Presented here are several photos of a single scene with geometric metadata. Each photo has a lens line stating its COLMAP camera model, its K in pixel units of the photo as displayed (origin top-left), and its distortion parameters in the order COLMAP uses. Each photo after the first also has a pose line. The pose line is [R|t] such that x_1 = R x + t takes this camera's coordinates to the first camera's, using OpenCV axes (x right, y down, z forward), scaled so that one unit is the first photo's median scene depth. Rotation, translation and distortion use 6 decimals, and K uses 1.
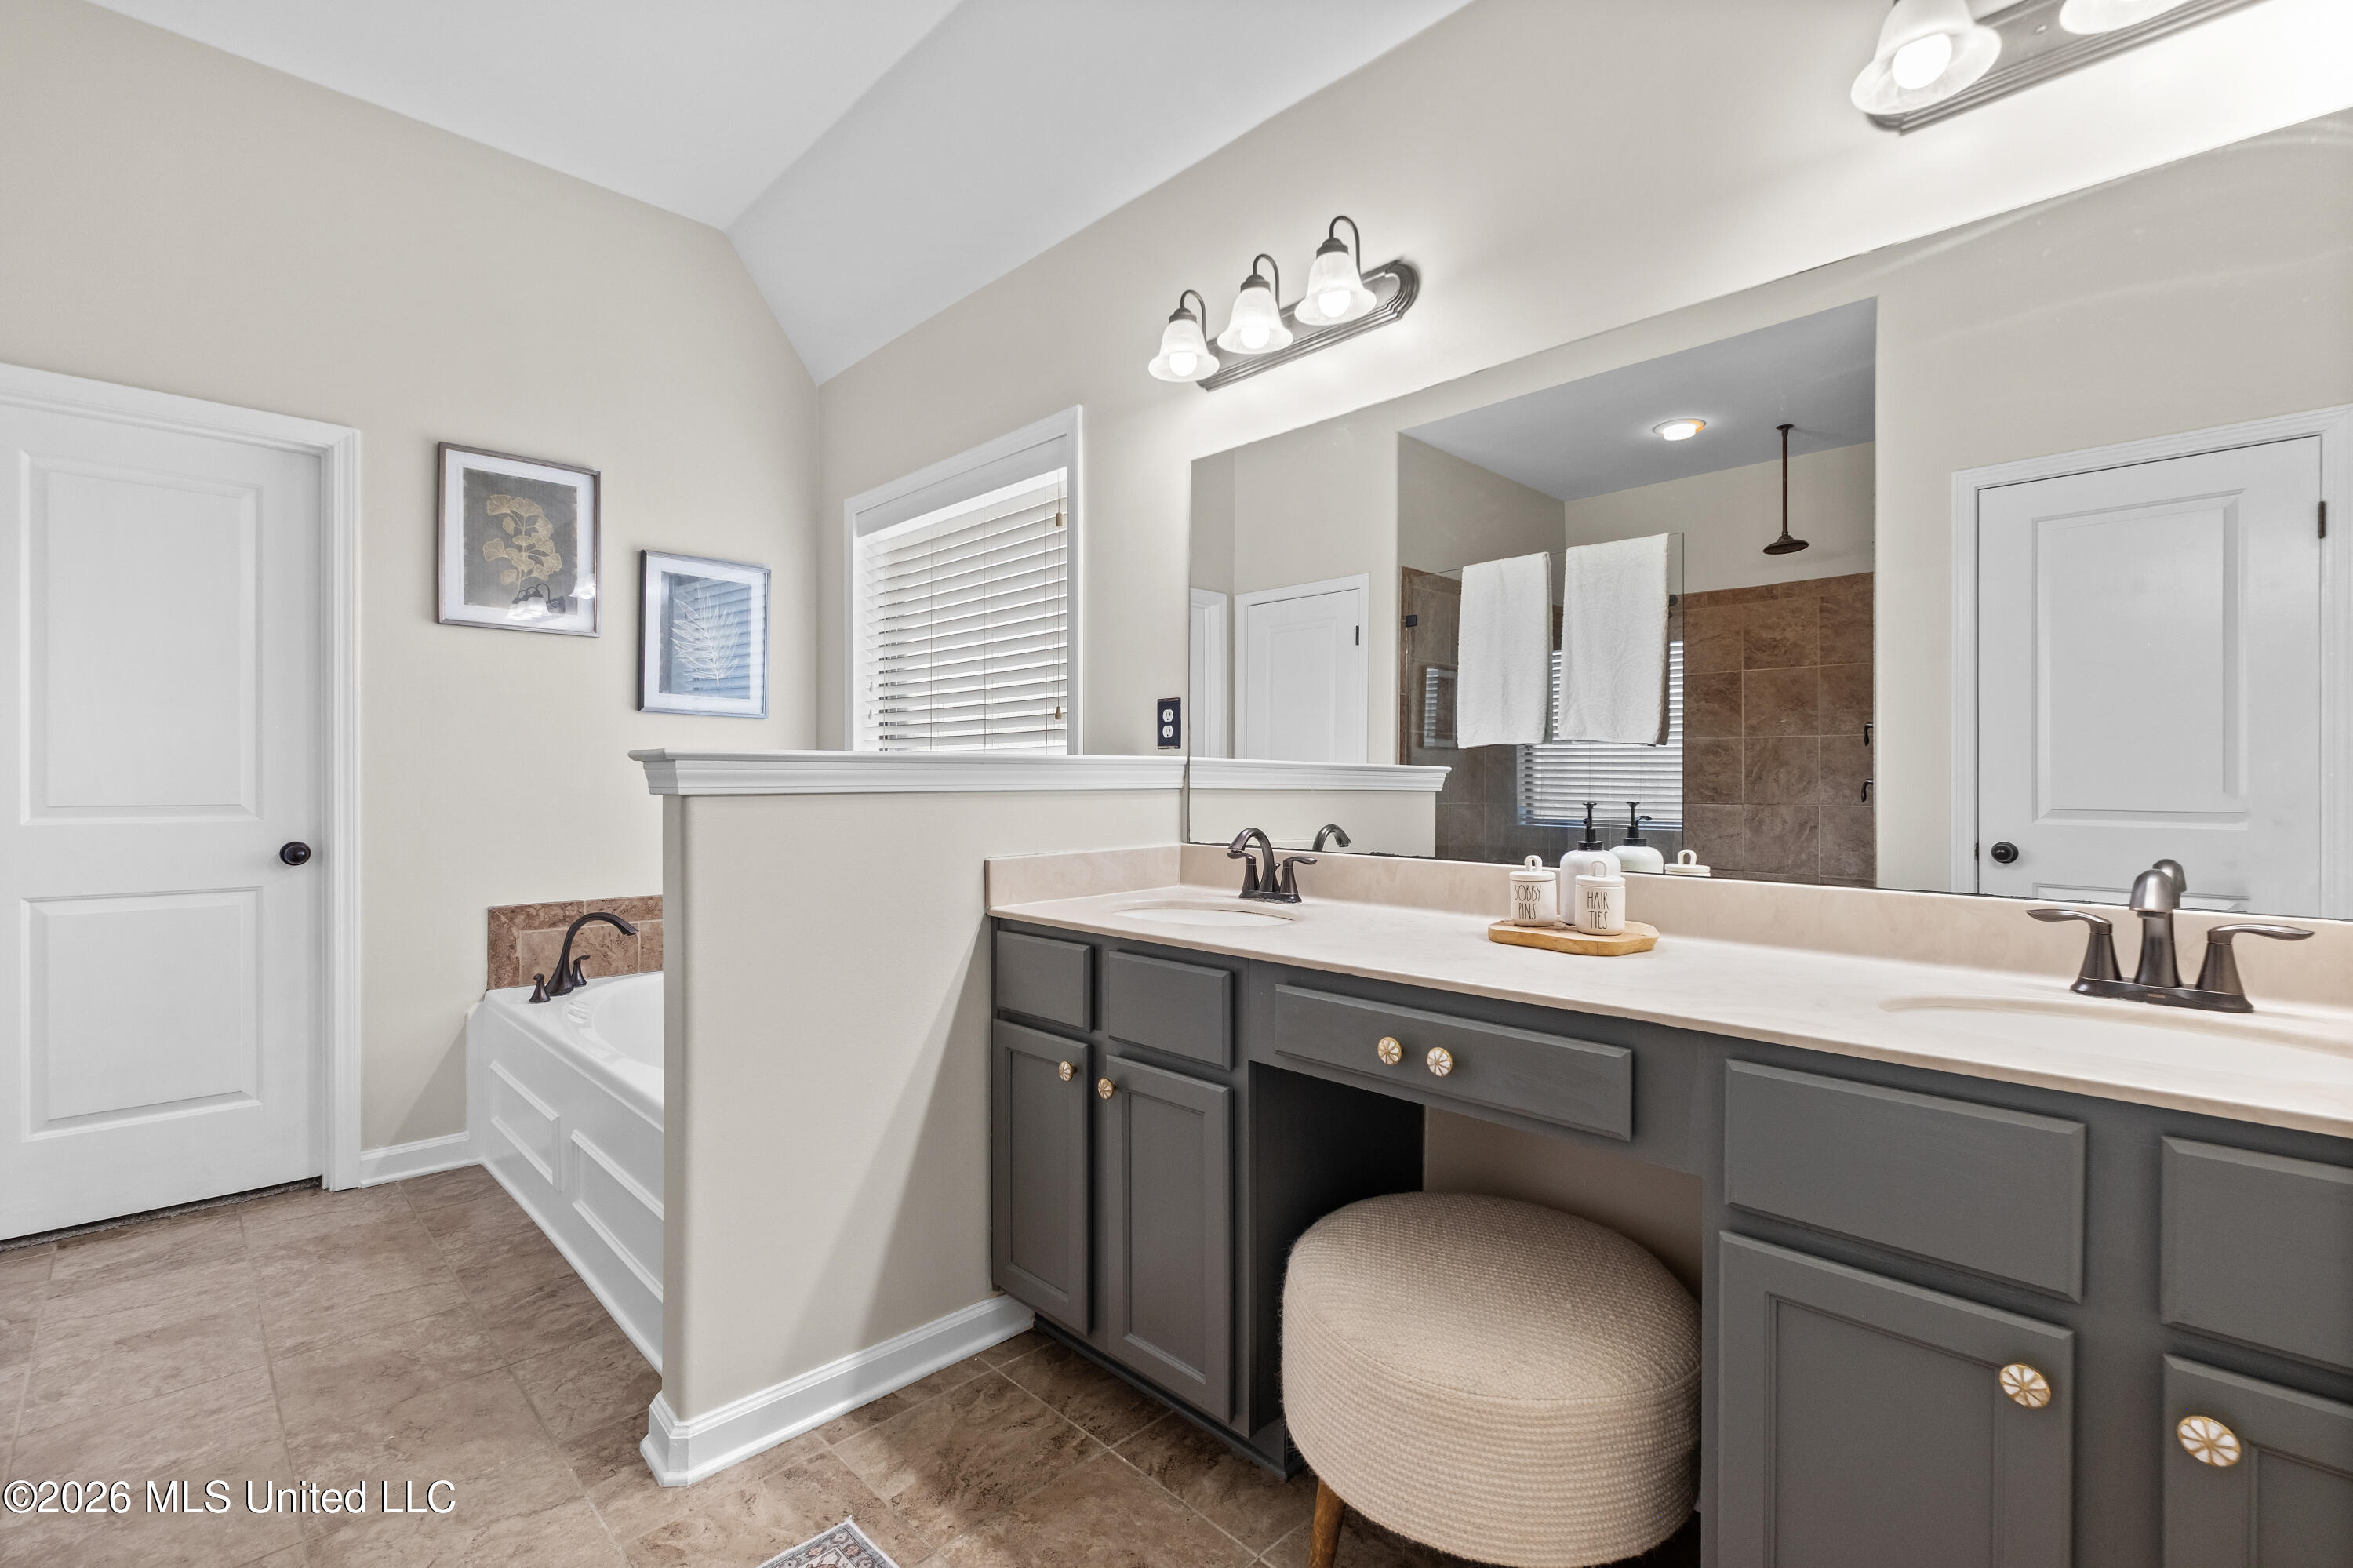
lens RADIAL K [[1038.3, 0, 1185.4], [0, 1038.3, 787.9], [0, 0, 1]] dist [-0.000425, -0.000055]
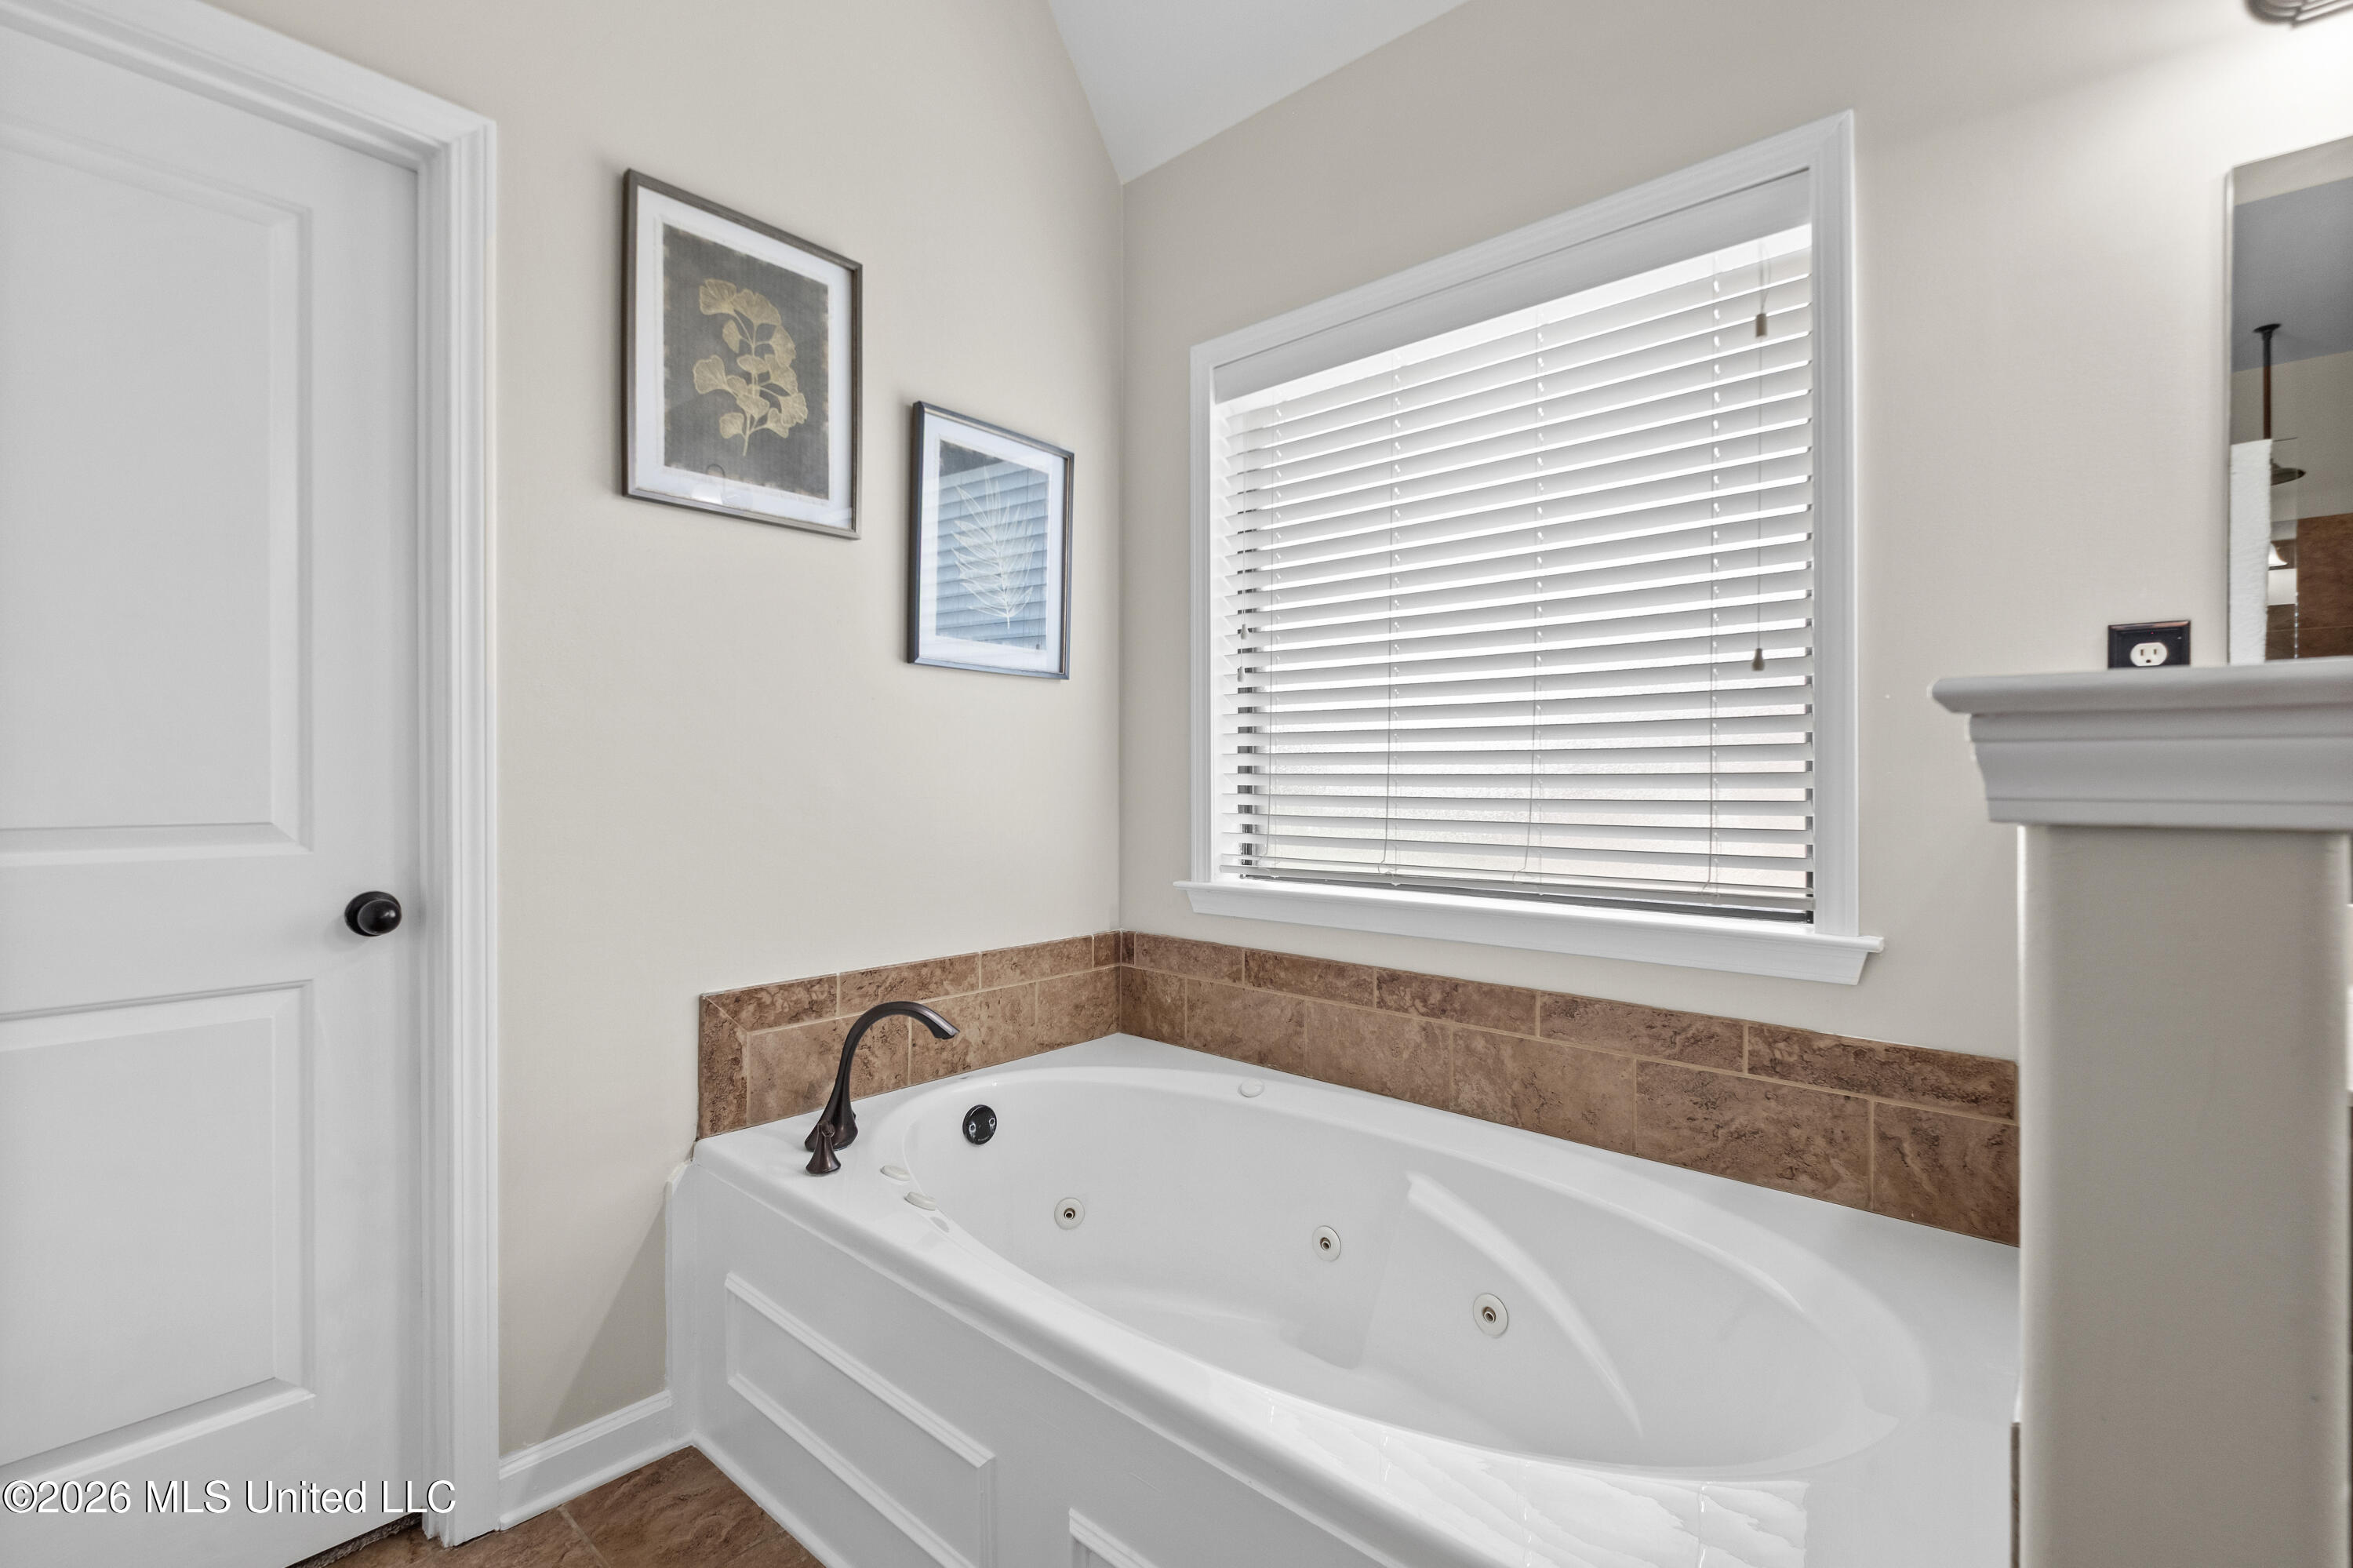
lens RADIAL K [[1035.6, 0, 1190.8], [0, 1035.6, 786.4], [0, 0, 1]] dist [0.003260, -0.000239]
pose [[0.997501, -0.000665, 0.070648, -0.443872], [0.000410, 0.999993, 0.003634, -0.003209], [-0.070650, -0.003596, 0.997495, 0.409873]]
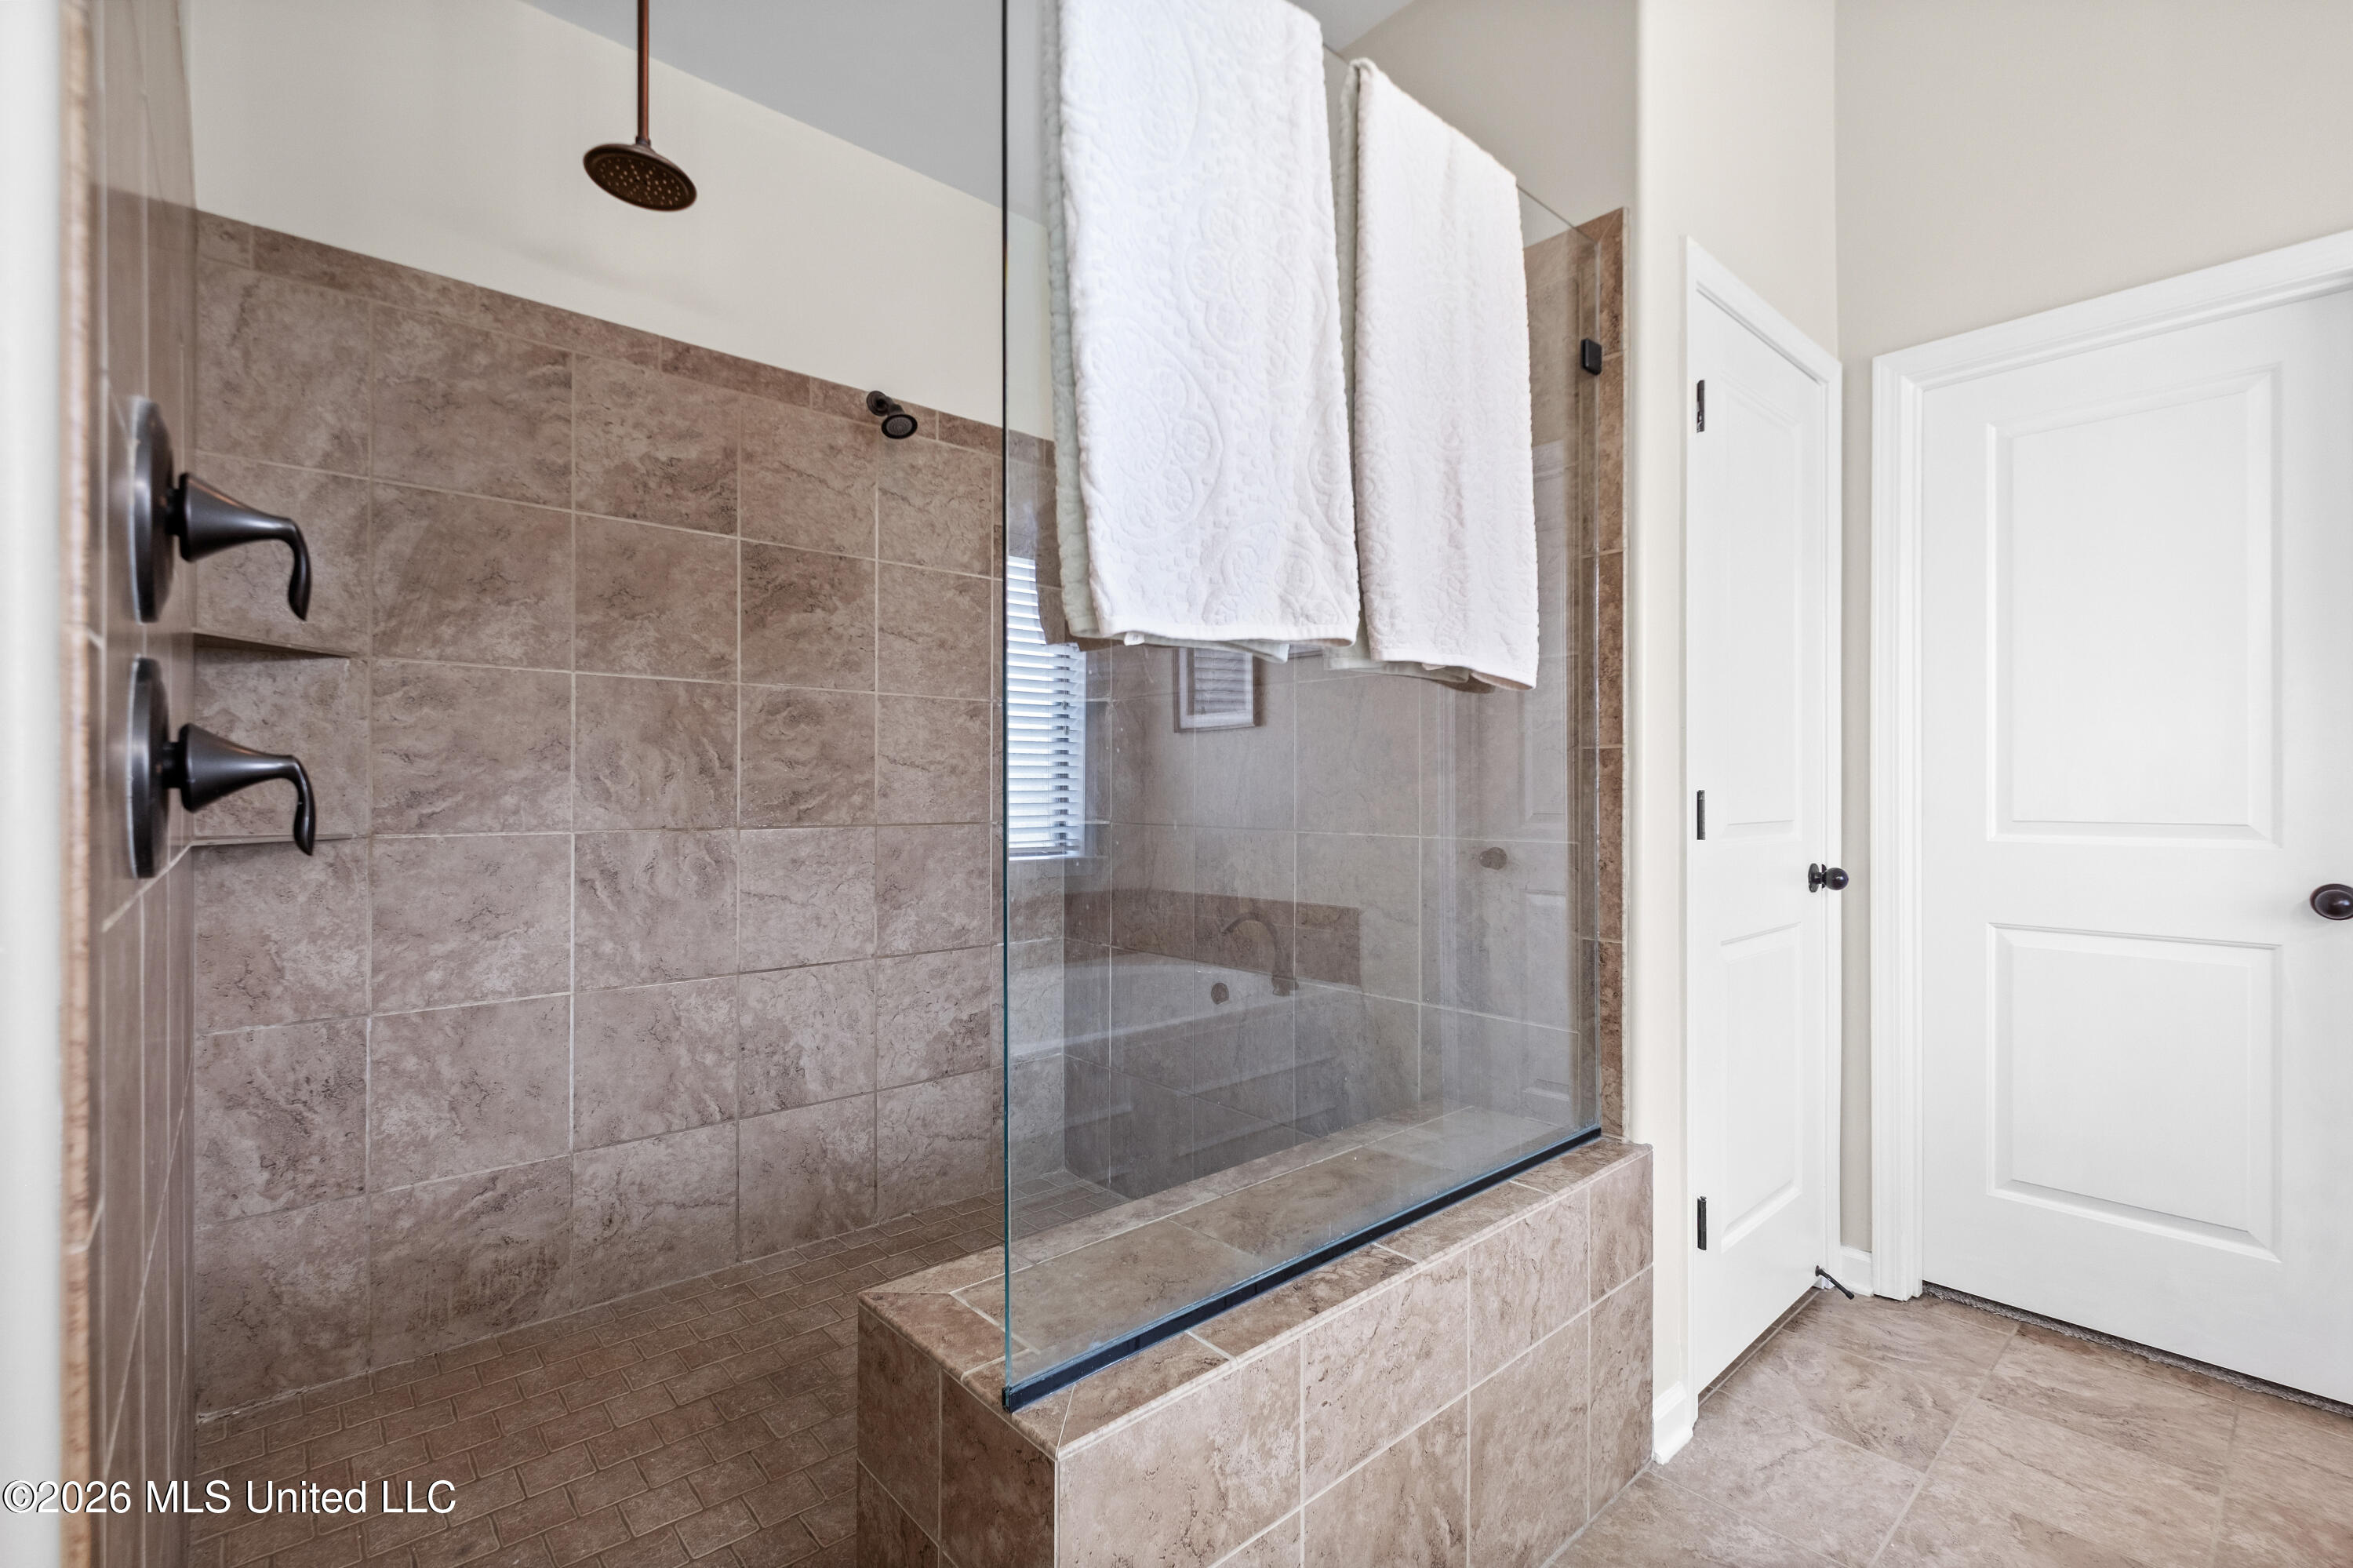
lens RADIAL K [[1038.3, 0, 1185.4], [0, 1038.3, 787.9], [0, 0, 1]] dist [-0.000425, -0.000055]
pose [[-0.053070, -0.002192, -0.998588, -0.150064], [-0.007108, 0.999973, -0.001817, -0.002568], [0.998565, 0.007002, -0.053084, 0.283249]]
